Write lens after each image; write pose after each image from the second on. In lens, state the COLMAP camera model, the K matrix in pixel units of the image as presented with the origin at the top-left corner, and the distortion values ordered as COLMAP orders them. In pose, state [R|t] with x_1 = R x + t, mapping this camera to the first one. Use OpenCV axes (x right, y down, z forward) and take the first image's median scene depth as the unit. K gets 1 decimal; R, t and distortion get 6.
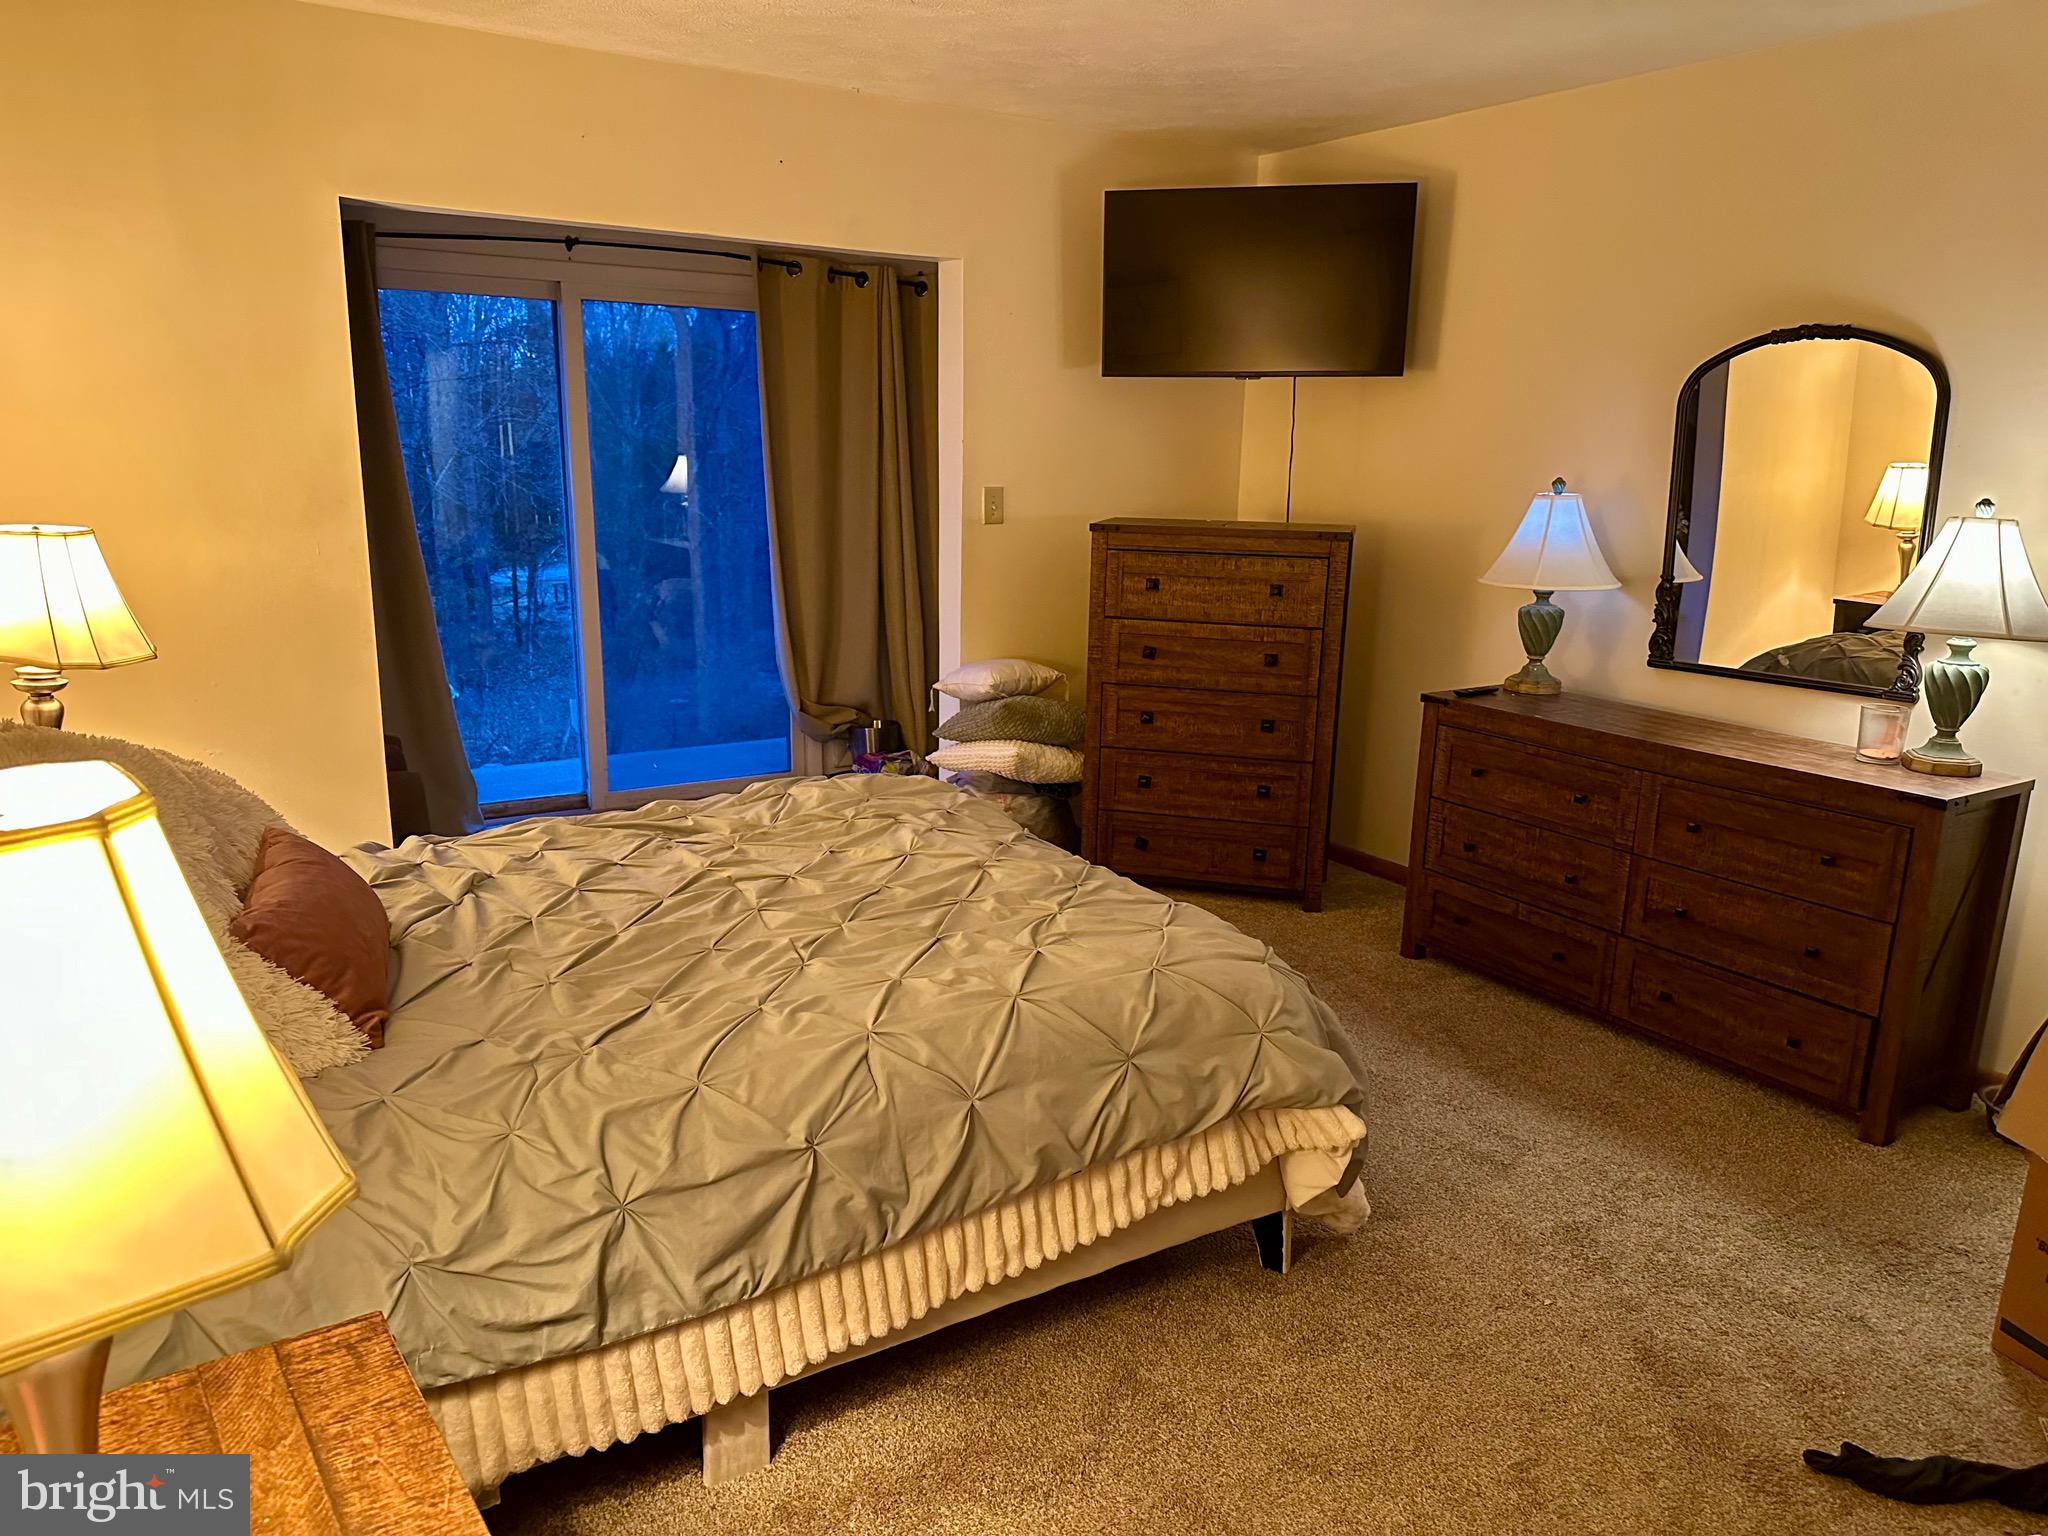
lens RADIAL K [[1436.8, 0, 1034.6], [0, 1436.8, 759.6], [0, 0, 1]] dist [0.134229, -0.121196]
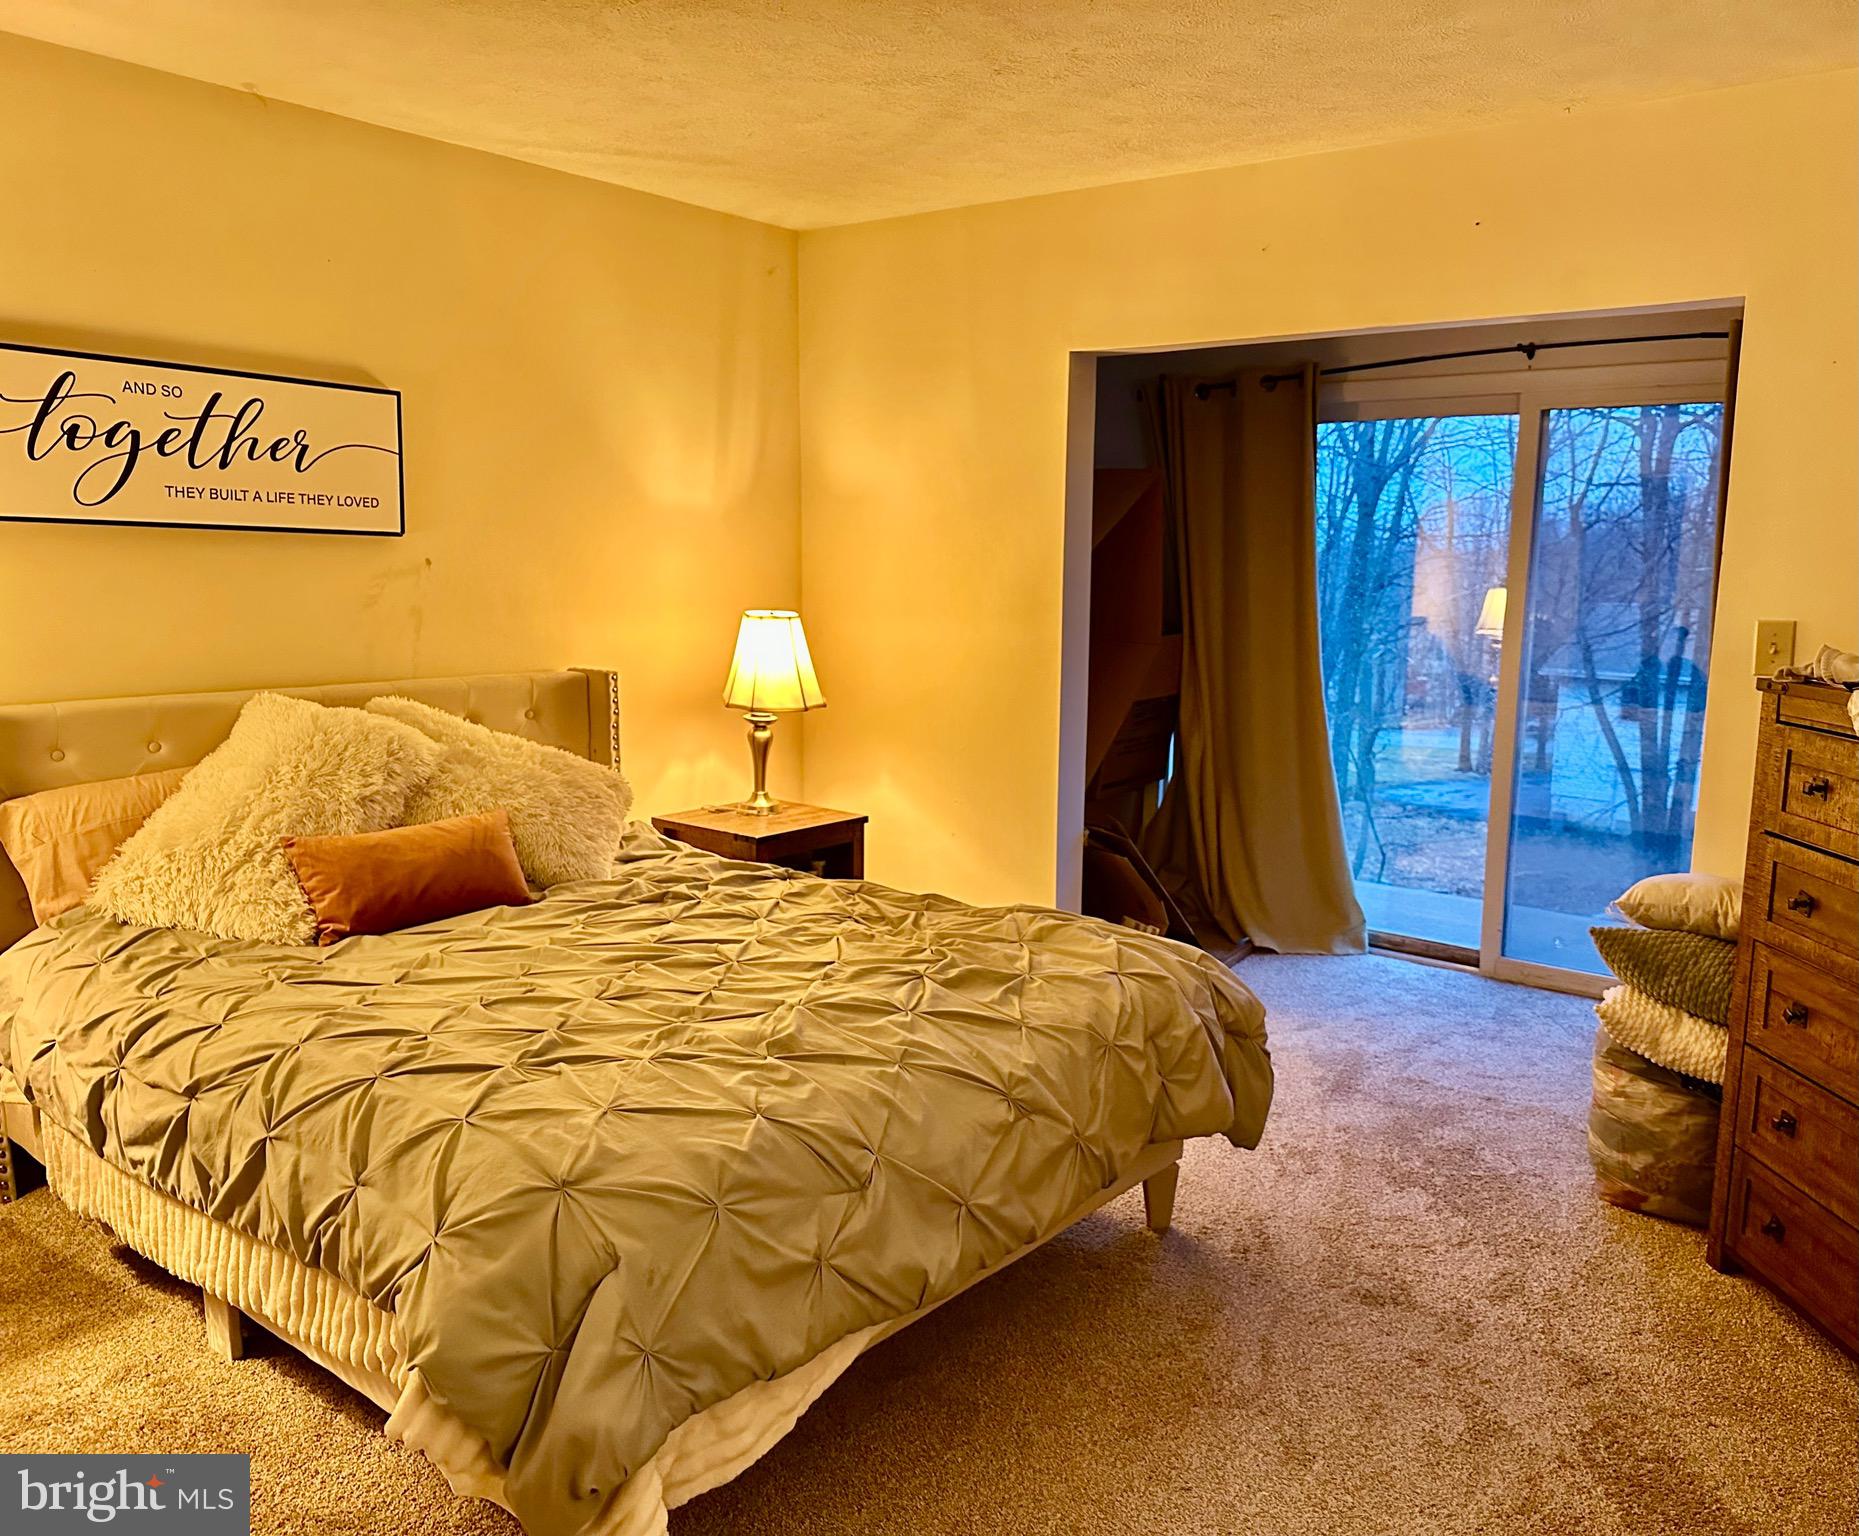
lens RADIAL K [[1434.6, 0, 929.5], [0, 1434.6, 768.0], [0, 0, 1]] dist [-0.002829, -0.001315]
pose [[0.373146, 0.134367, -0.917991, 0.464755], [-0.218249, 0.974403, 0.053910, -0.080808], [0.901737, 0.180234, 0.392920, 0.437637]]
